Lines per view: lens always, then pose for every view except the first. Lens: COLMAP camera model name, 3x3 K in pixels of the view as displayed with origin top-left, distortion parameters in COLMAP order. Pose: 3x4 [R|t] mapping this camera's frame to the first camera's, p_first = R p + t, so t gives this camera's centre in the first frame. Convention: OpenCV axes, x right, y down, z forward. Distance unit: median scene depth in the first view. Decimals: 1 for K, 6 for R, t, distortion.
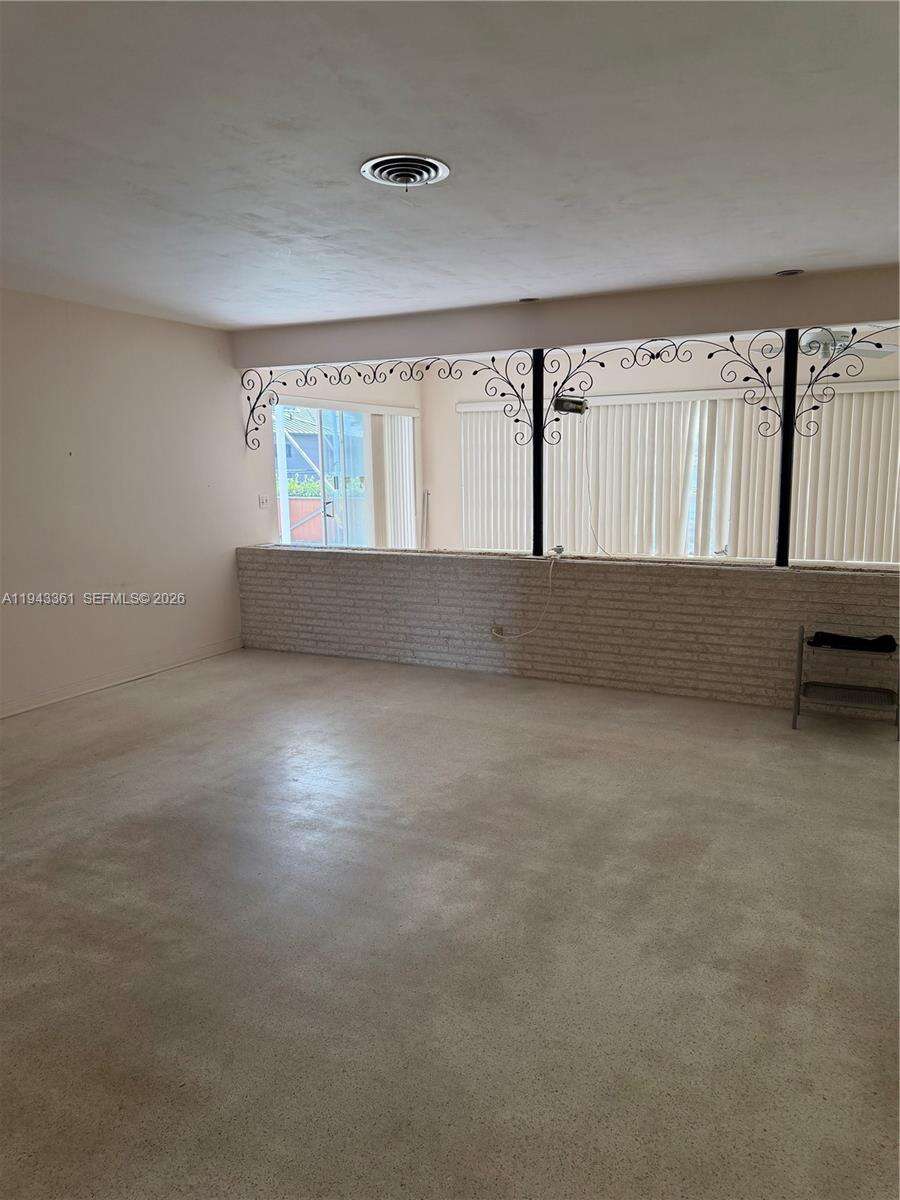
lens RADIAL K [[847.3, 0, 448.9], [0, 847.3, 601.0], [0, 0, 1]] dist [0.069312, -0.024437]
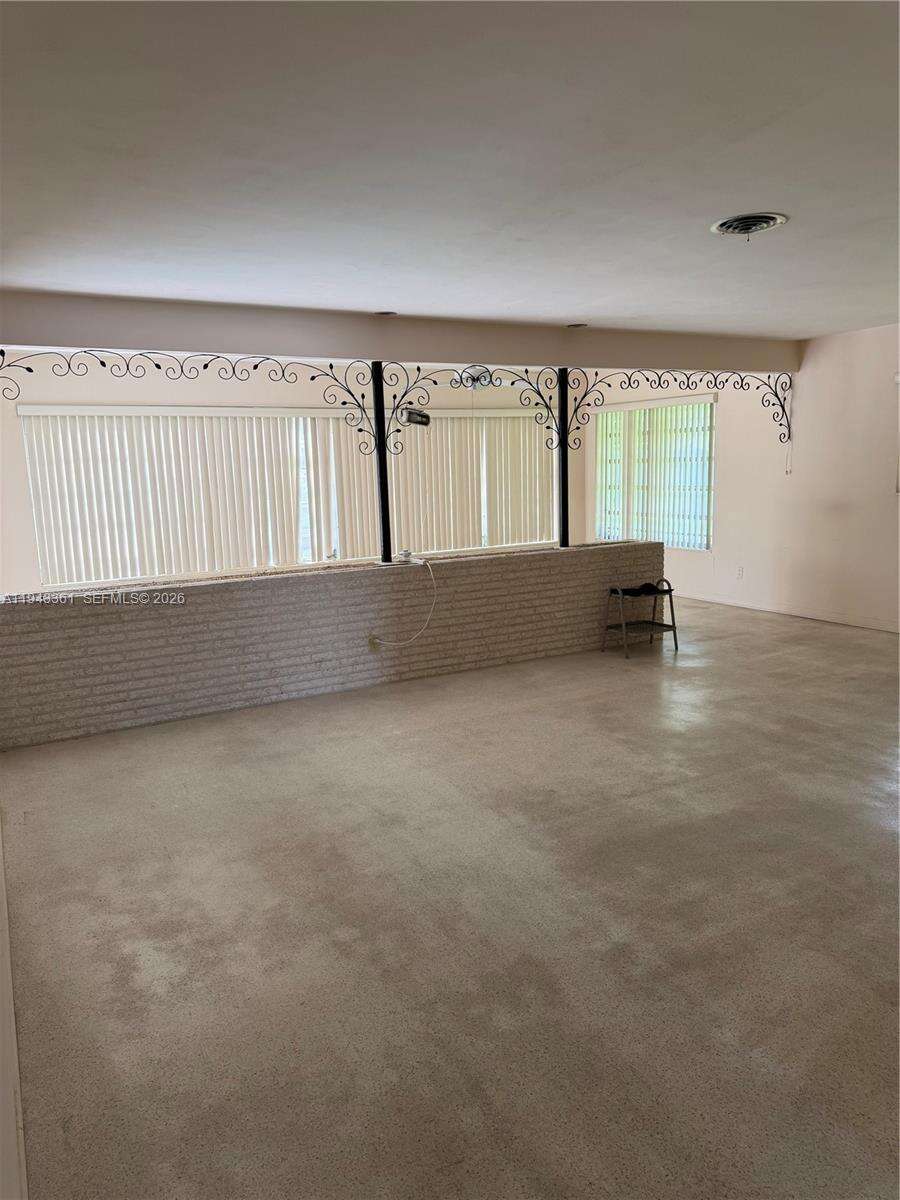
lens RADIAL K [[847.3, 0, 448.9], [0, 847.3, 602.7], [0, 0, 1]] dist [0.069312, -0.024437]
pose [[0.547510, -0.138322, 0.825288, -0.746614], [0.160265, 0.985320, 0.058822, -0.056834], [-0.821309, 0.100059, 0.561641, 0.390367]]
